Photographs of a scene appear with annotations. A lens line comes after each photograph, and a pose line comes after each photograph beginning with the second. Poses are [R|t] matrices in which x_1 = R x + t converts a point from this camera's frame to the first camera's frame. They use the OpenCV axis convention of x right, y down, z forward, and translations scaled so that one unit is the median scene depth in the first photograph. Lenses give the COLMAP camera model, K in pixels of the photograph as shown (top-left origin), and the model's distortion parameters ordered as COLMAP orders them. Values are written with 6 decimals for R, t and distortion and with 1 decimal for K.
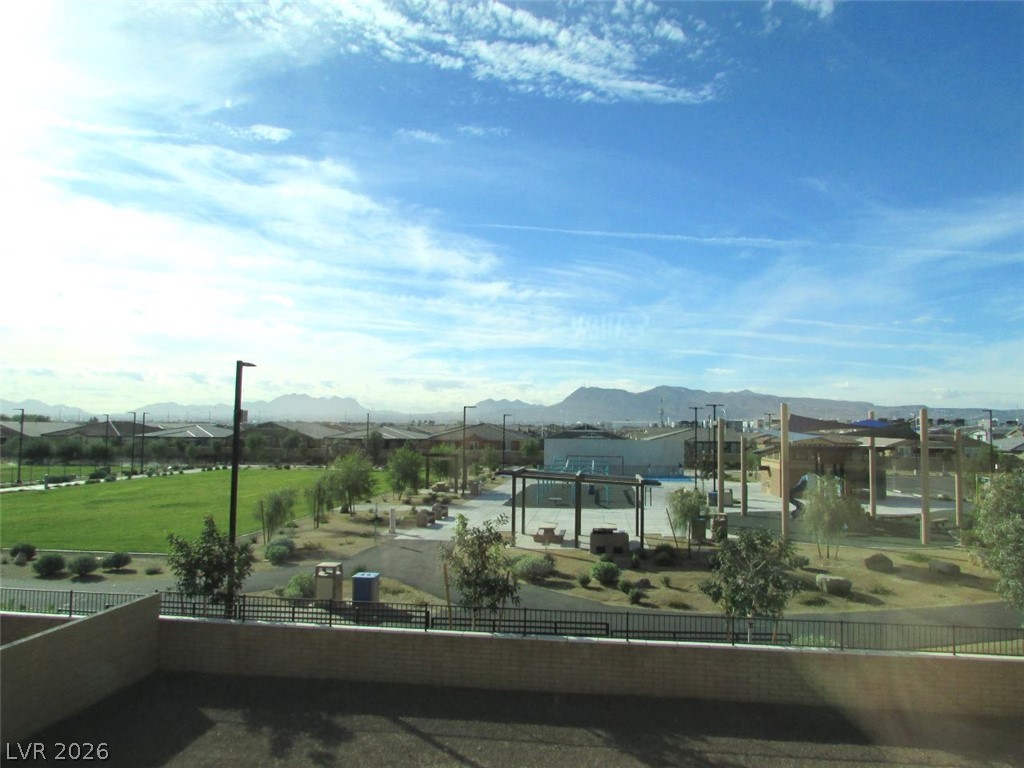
lens RADIAL K [[729.3, 0, 515.4], [0, 729.3, 384.7], [0, 0, 1]] dist [-0.032085, 0.023411]
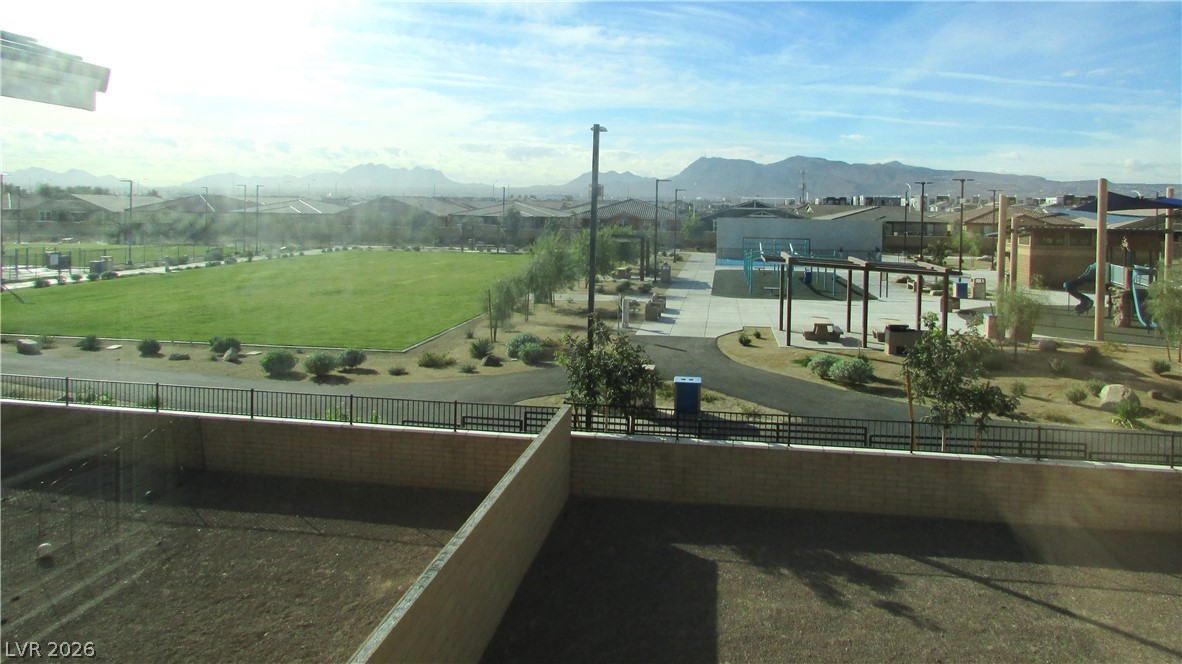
lens RADIAL K [[856.1, 0, 585.2], [0, 856.1, 243.9], [0, 0, 1]] dist [-0.033565, 0.017108]
pose [[0.999320, 0.005900, -0.036388, -0.260478], [-0.001980, 0.994276, 0.106822, 0.001489], [0.036810, -0.106677, 0.993612, 0.032926]]
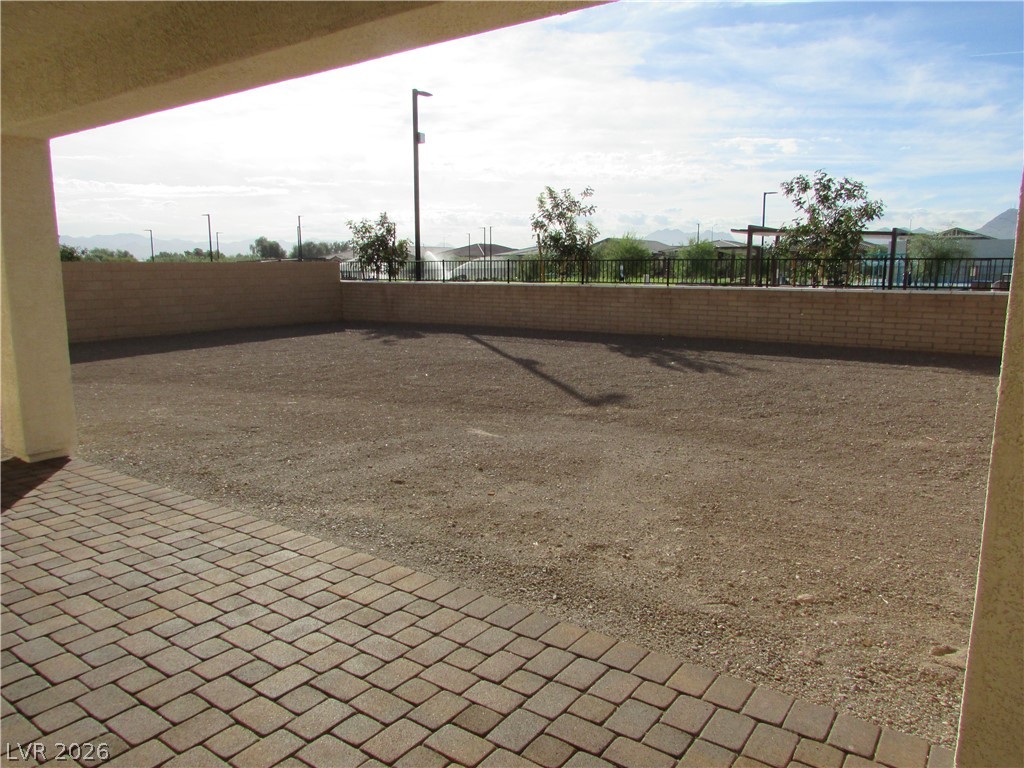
lens RADIAL K [[729.3, 0, 520.1], [0, 729.3, 389.4], [0, 0, 1]] dist [-0.032085, 0.023411]
pose [[0.880777, 0.063551, -0.469248, 0.258057], [0.043274, 0.976004, 0.213407, 0.146412], [0.471550, -0.208270, 0.856892, -0.016685]]
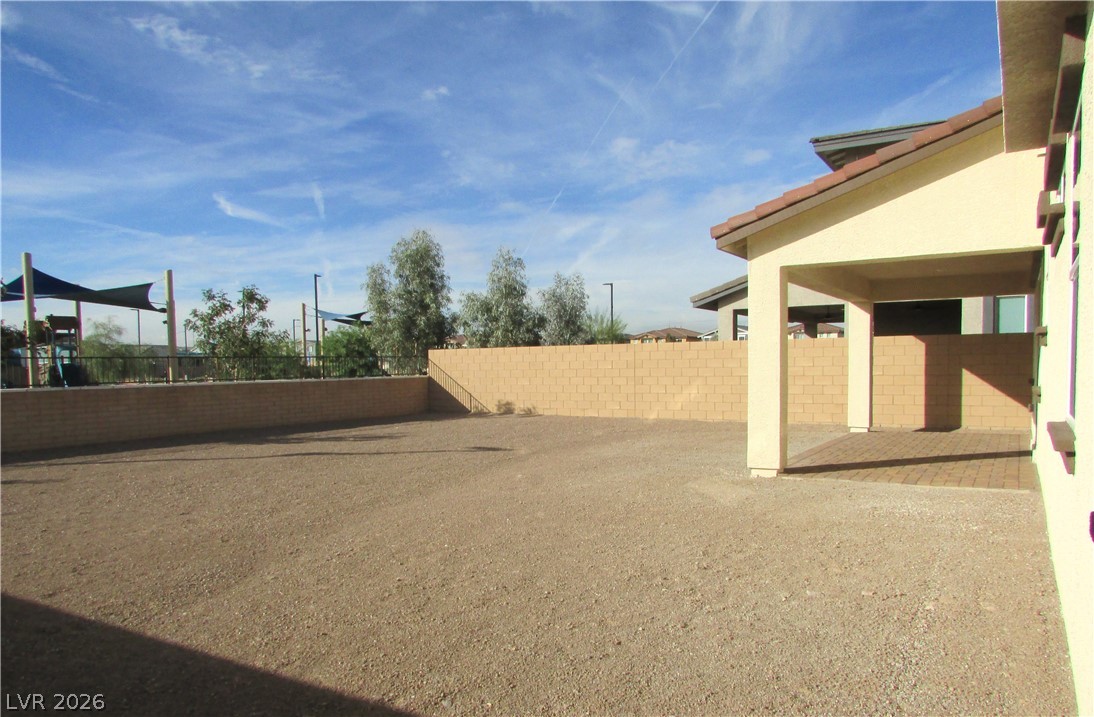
lens RADIAL K [[781.9, 0, 547.0], [0, 781.9, 408.3], [0, 0, 1]] dist [-0.022296, 0.009835]
pose [[0.417994, -0.074512, 0.905389, -0.336911], [-0.041095, 0.994059, 0.100782, 0.140940], [-0.907520, -0.079334, 0.412449, 0.039090]]
